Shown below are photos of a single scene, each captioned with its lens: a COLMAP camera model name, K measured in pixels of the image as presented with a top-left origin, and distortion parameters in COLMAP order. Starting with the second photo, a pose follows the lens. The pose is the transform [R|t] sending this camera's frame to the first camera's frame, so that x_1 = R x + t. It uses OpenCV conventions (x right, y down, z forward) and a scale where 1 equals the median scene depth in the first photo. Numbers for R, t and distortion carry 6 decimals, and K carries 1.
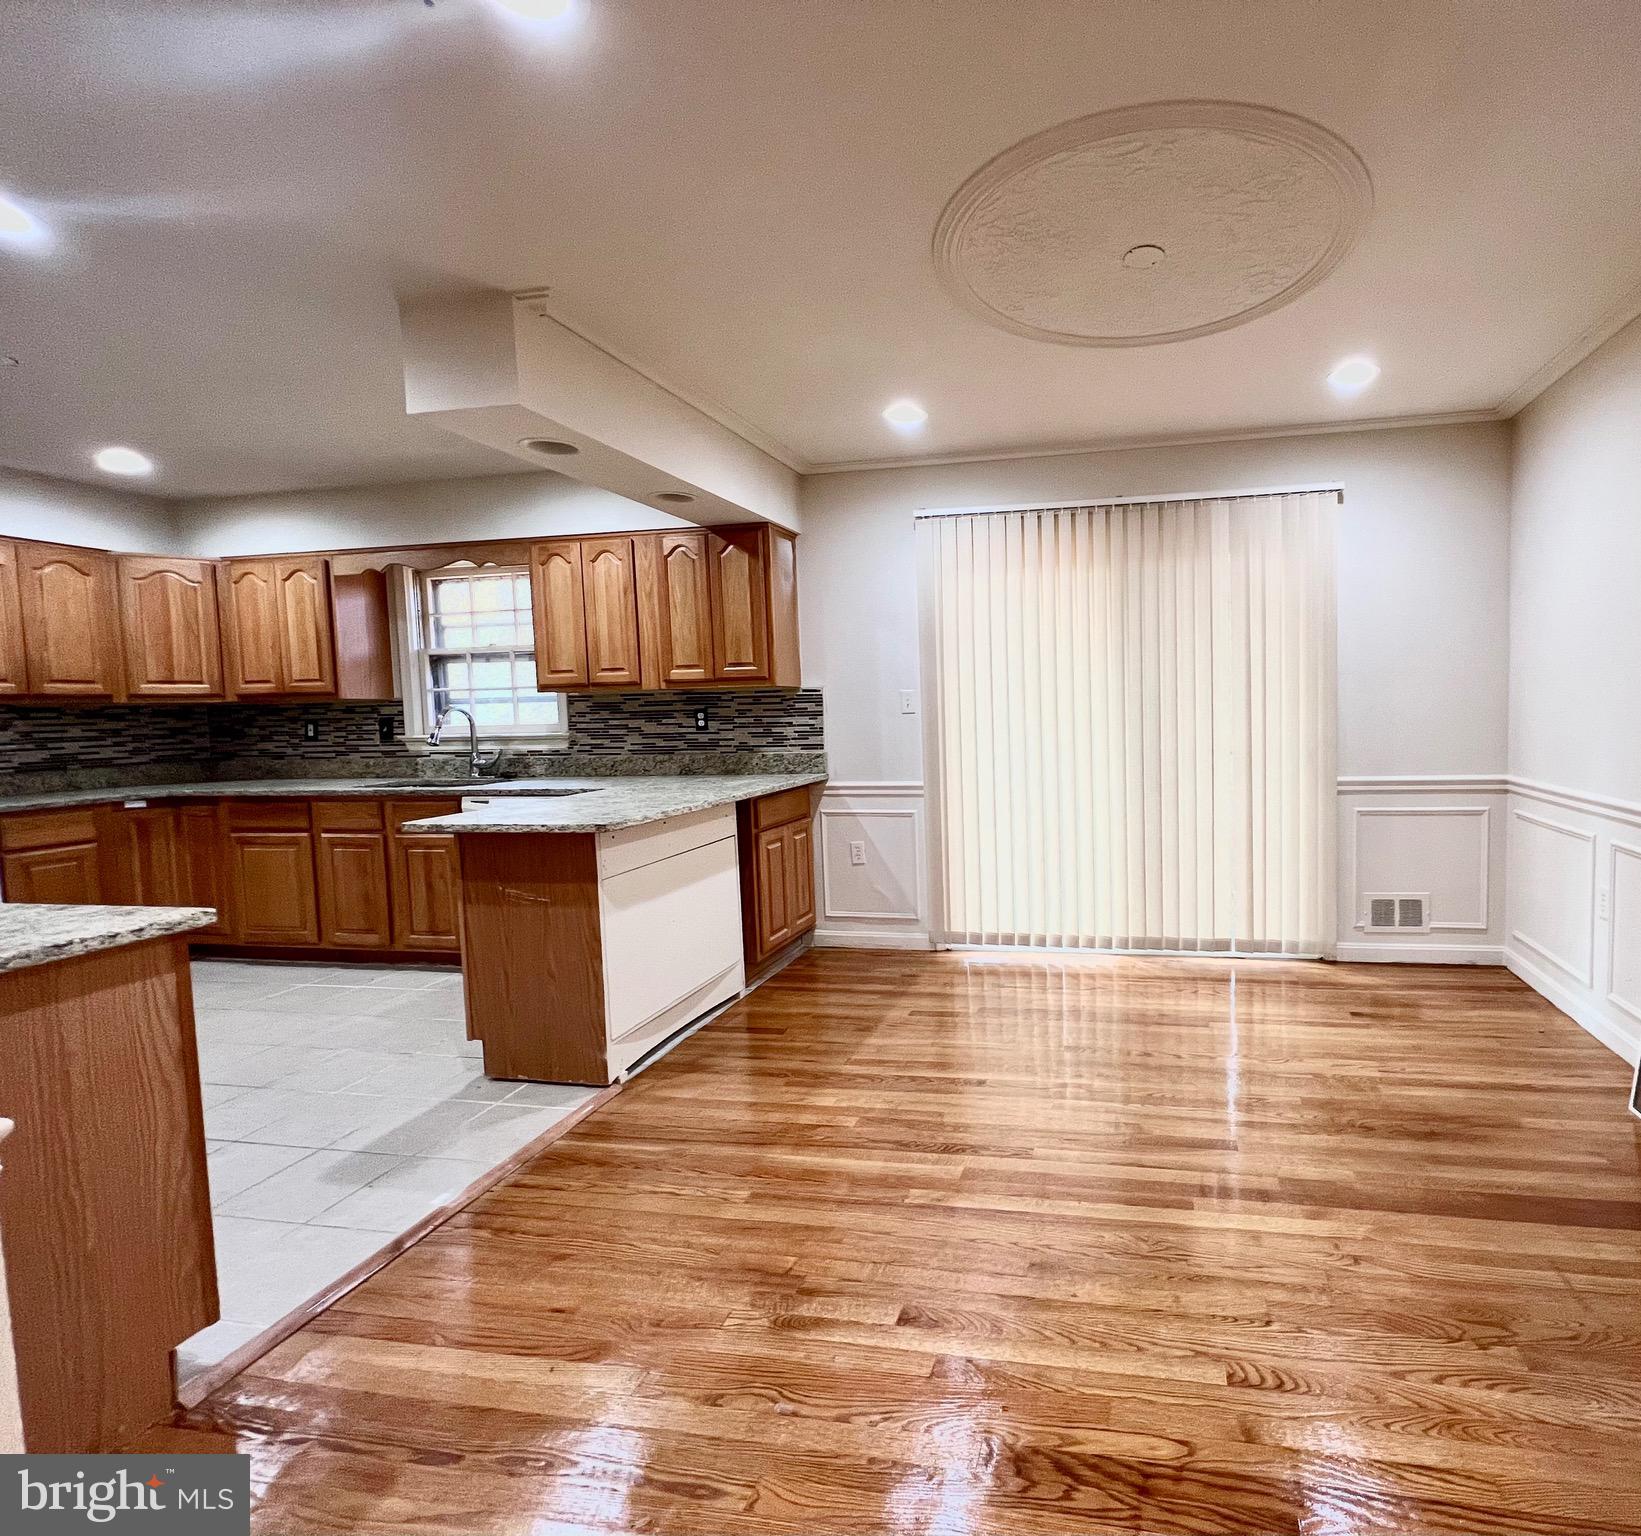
lens RADIAL K [[790.4, 0, 820.5], [0, 790.4, 768.0], [0, 0, 1]] dist [0.000350, 0.000048]
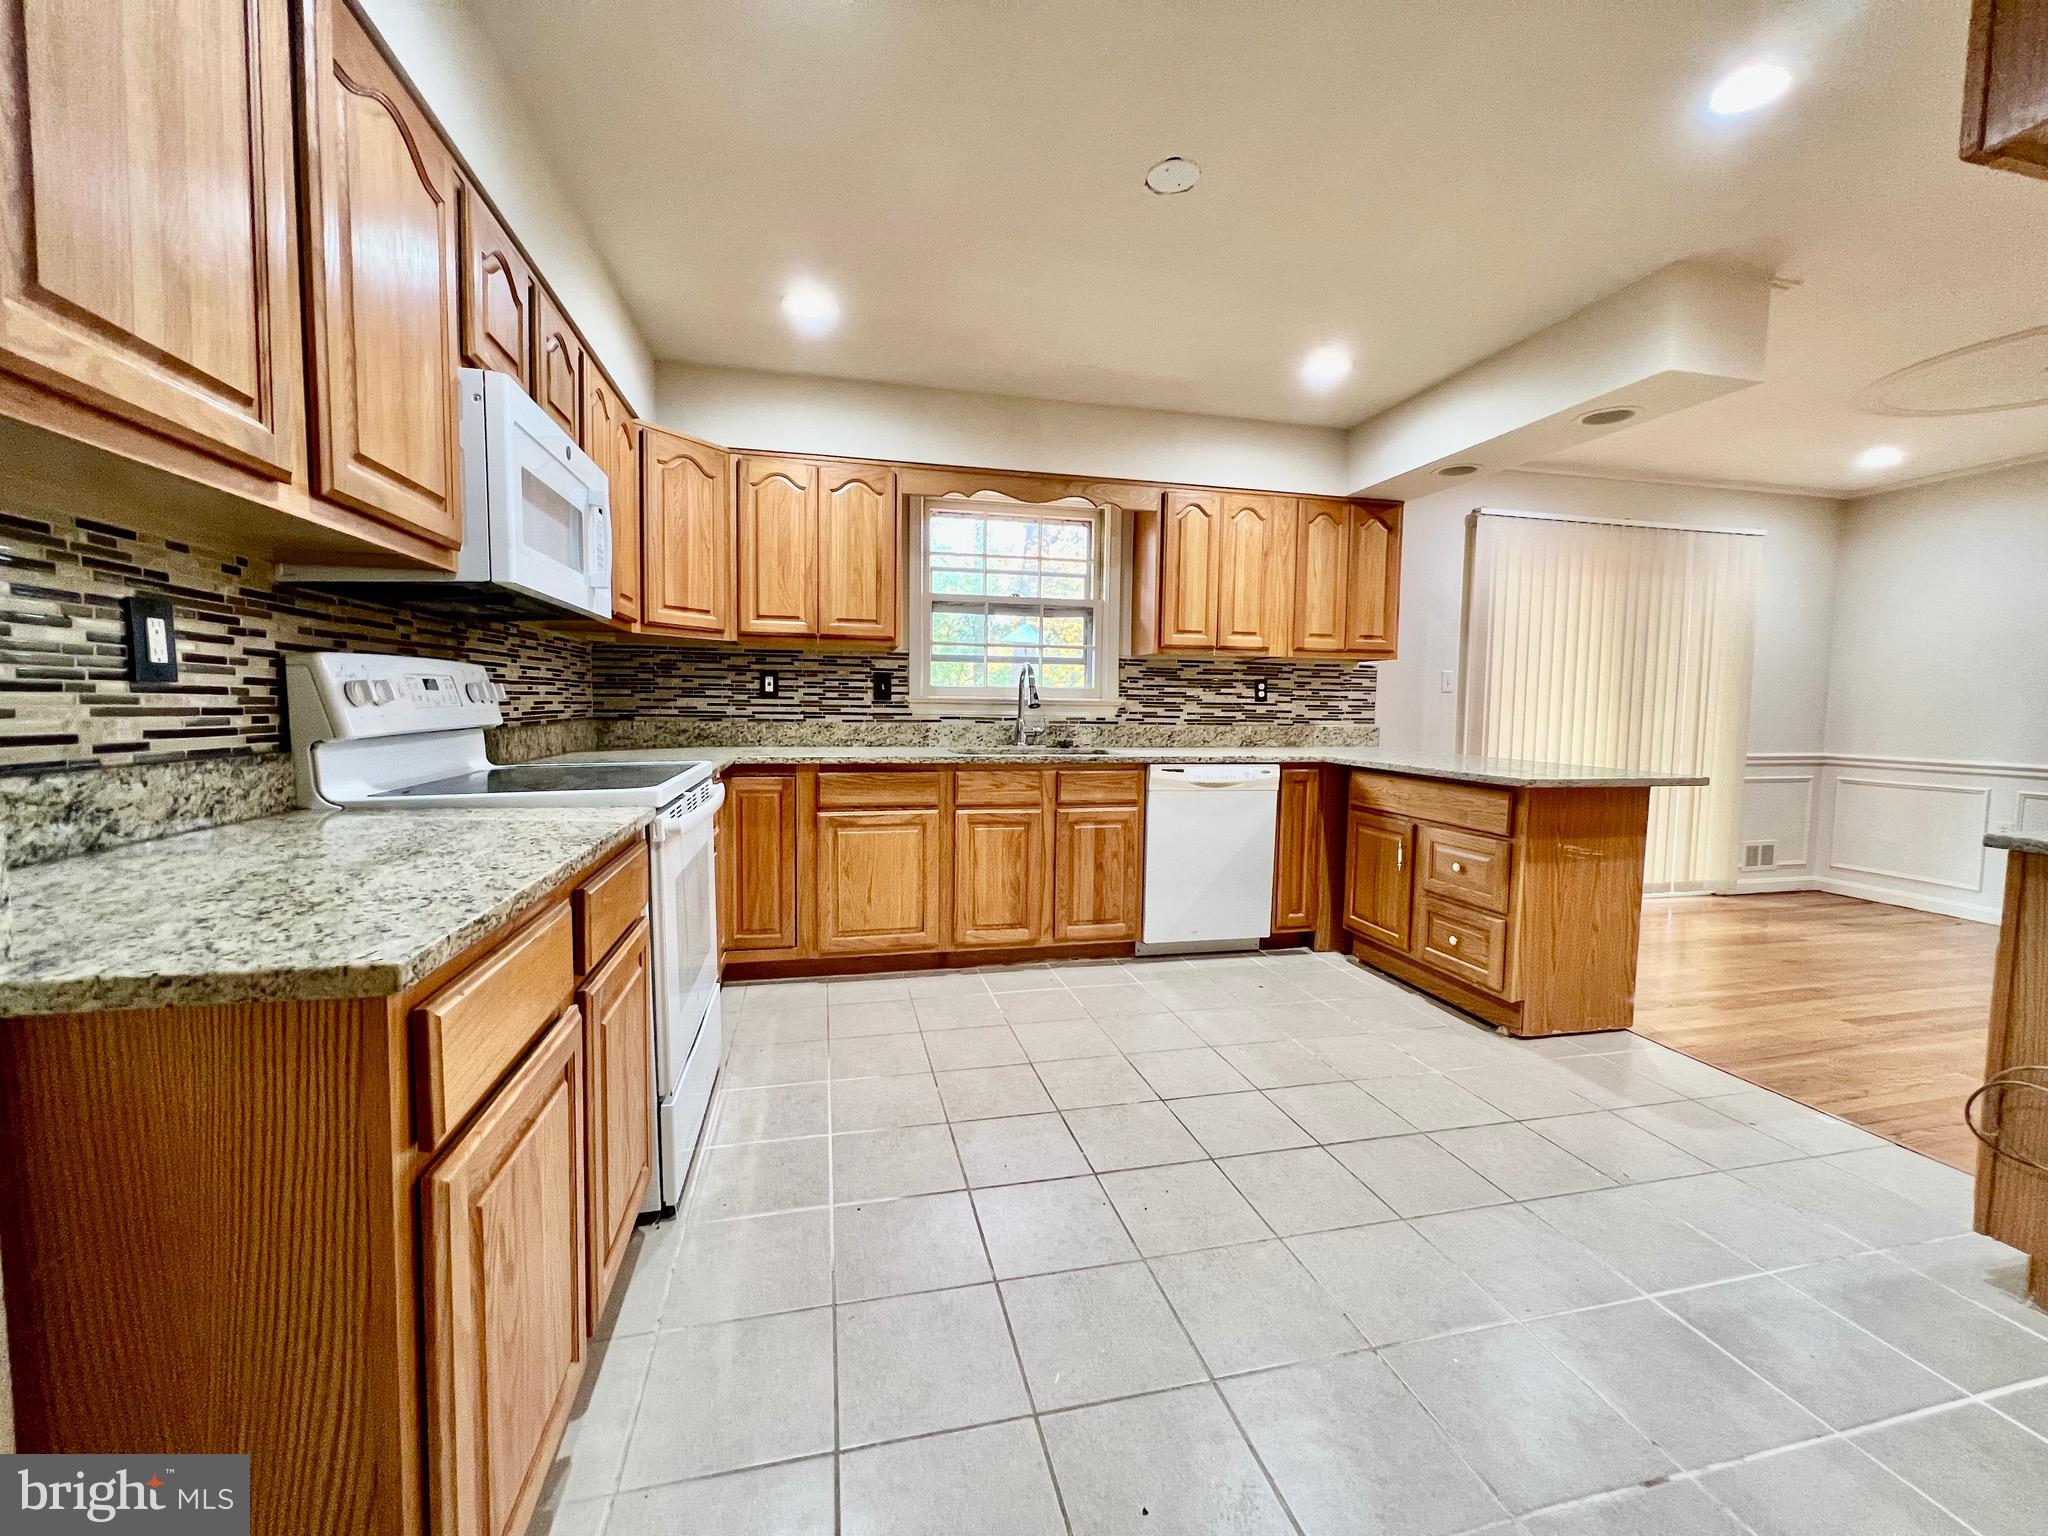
lens RADIAL K [[819.4, 0, 1024.0], [0, 819.4, 768.0], [0, 0, 1]] dist [-0.000977, 0.000232]
pose [[0.920124, 0.005236, 0.391592, -0.814006], [-0.007864, 0.999956, 0.005106, 0.031783], [-0.391548, -0.007778, 0.920125, 0.178987]]
